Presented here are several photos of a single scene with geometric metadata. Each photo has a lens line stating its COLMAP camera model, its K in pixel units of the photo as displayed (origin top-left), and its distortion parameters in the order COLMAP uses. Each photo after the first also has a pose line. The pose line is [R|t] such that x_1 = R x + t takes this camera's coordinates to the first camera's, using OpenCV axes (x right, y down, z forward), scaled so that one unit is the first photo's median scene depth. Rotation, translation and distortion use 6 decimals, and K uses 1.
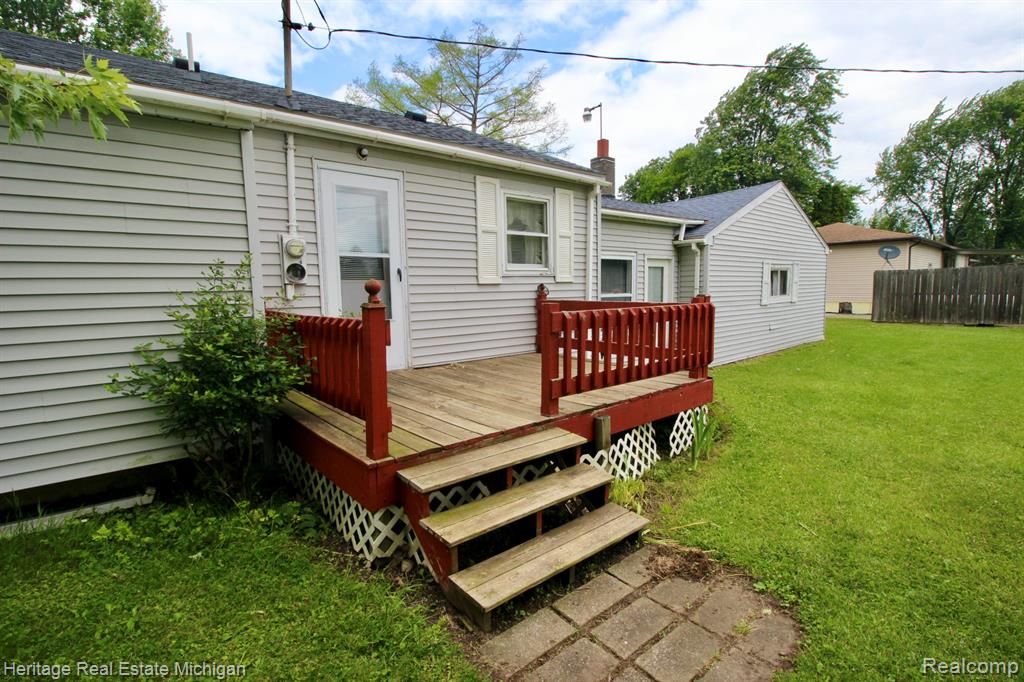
lens RADIAL K [[474.3, 0, 512.7], [0, 474.3, 342.3], [0, 0, 1]] dist [-0.005505, -0.009647]
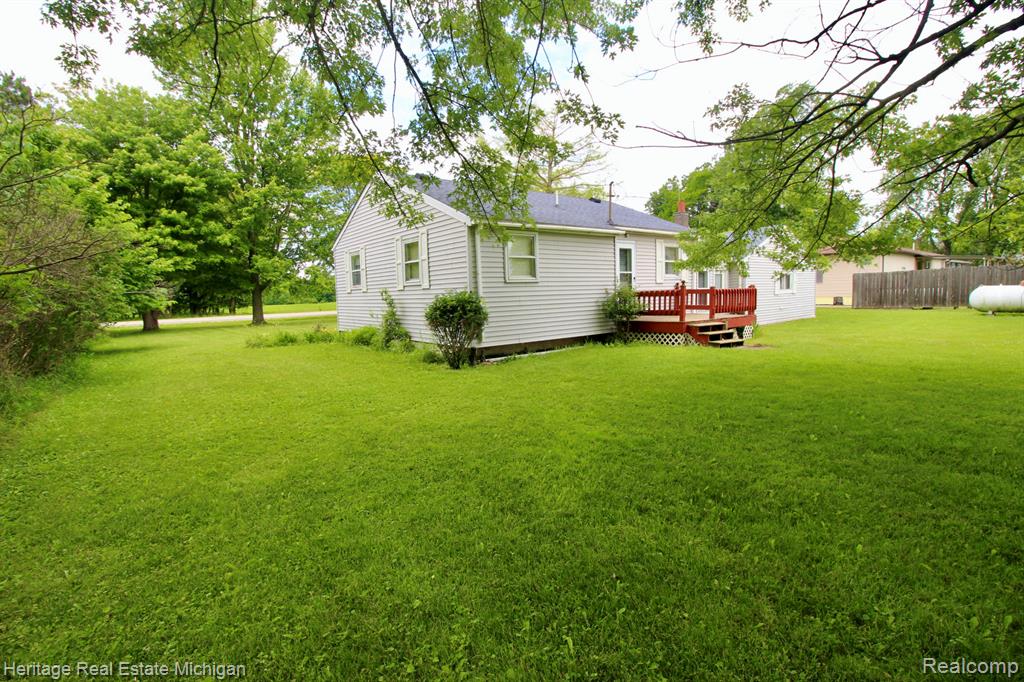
lens RADIAL K [[474.3, 0, 512.7], [0, 474.3, 337.9], [0, 0, 1]] dist [-0.005505, -0.009647]
pose [[0.999581, -0.011157, -0.026709, -0.256592], [0.010559, 0.999692, -0.022452, 0.070832], [0.026951, 0.022161, 0.999391, -0.497566]]
